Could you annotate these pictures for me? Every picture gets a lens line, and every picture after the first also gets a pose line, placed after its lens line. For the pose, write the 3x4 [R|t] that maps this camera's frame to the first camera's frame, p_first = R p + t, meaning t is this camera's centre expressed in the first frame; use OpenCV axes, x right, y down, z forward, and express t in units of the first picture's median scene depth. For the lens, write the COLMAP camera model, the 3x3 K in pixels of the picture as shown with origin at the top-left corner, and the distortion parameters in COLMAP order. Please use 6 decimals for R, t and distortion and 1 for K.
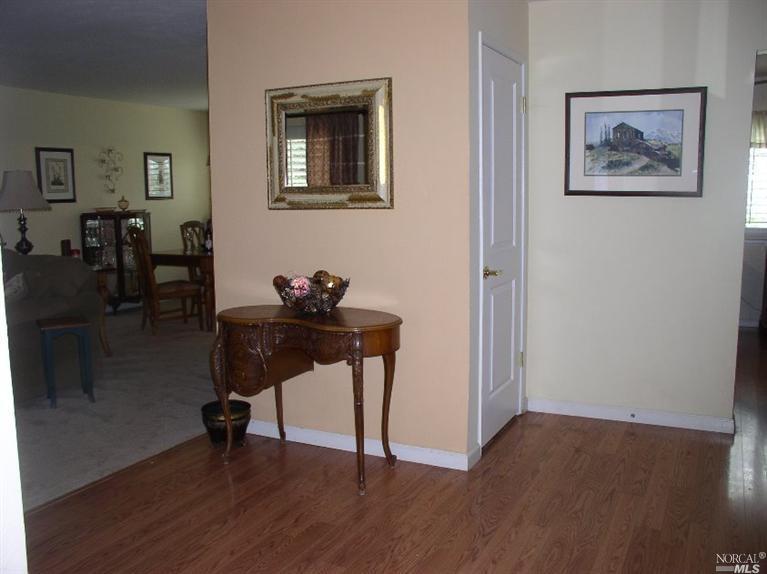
lens RADIAL K [[719.1, 0, 382.5], [0, 719.1, 292.6], [0, 0, 1]] dist [-0.202042, 0.266642]
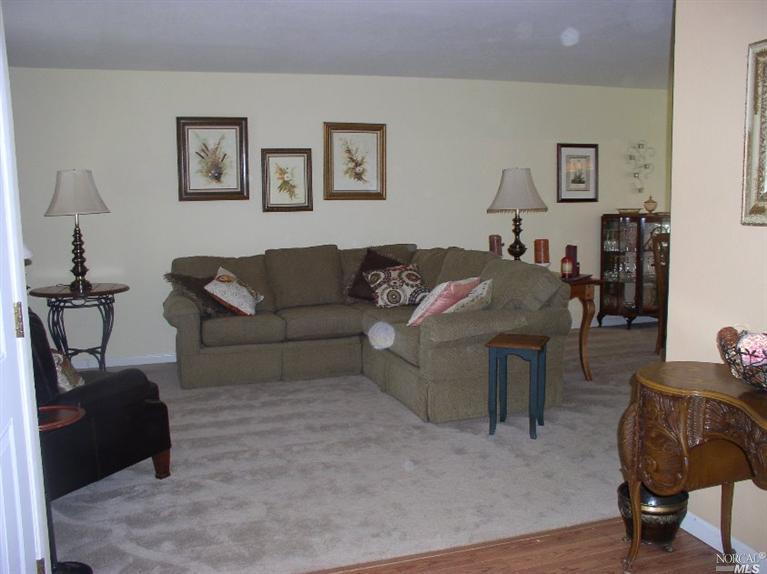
lens RADIAL K [[719.1, 0, 382.5], [0, 719.1, 292.6], [0, 0, 1]] dist [-0.202042, 0.266642]
pose [[0.695786, 0.093604, -0.712123, 0.040013], [-0.090326, 0.995004, 0.042534, -0.025147], [0.712546, 0.034729, 0.700765, 0.151793]]
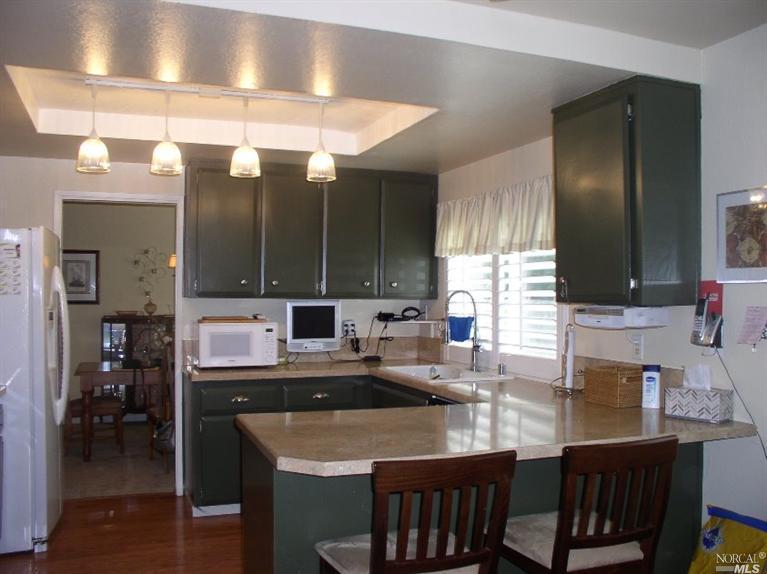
lens RADIAL K [[719.1, 0, 382.5], [0, 719.1, 292.6], [0, 0, 1]] dist [-0.202042, 0.266642]
pose [[0.731187, 0.020918, -0.681856, 0.538310], [-0.111269, 0.989801, -0.088953, -0.106019], [0.673041, 0.140911, 0.726058, 0.570138]]
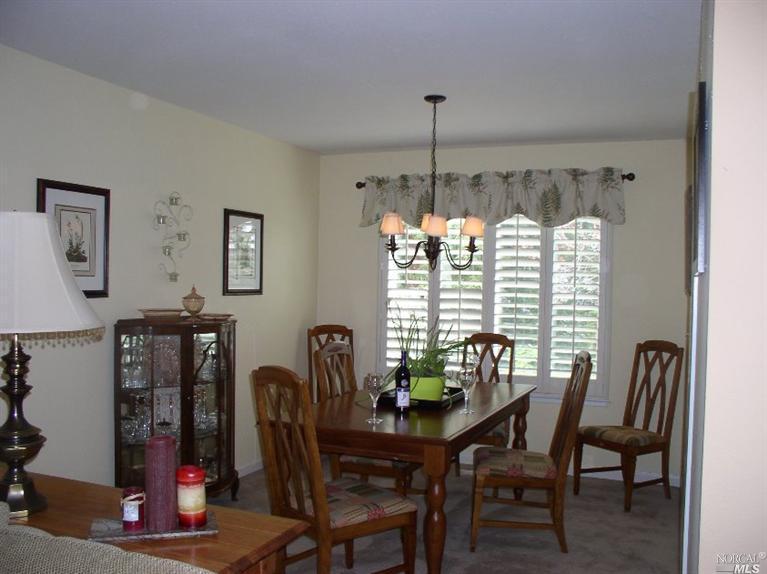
lens RADIAL K [[719.1, 0, 382.5], [0, 719.1, 292.6], [0, 0, 1]] dist [-0.202042, 0.266642]
pose [[0.997629, 0.026943, 0.063336, -0.287893], [-0.018812, 0.991898, -0.125633, -0.077408], [-0.066207, 0.124144, 0.990053, 0.516543]]
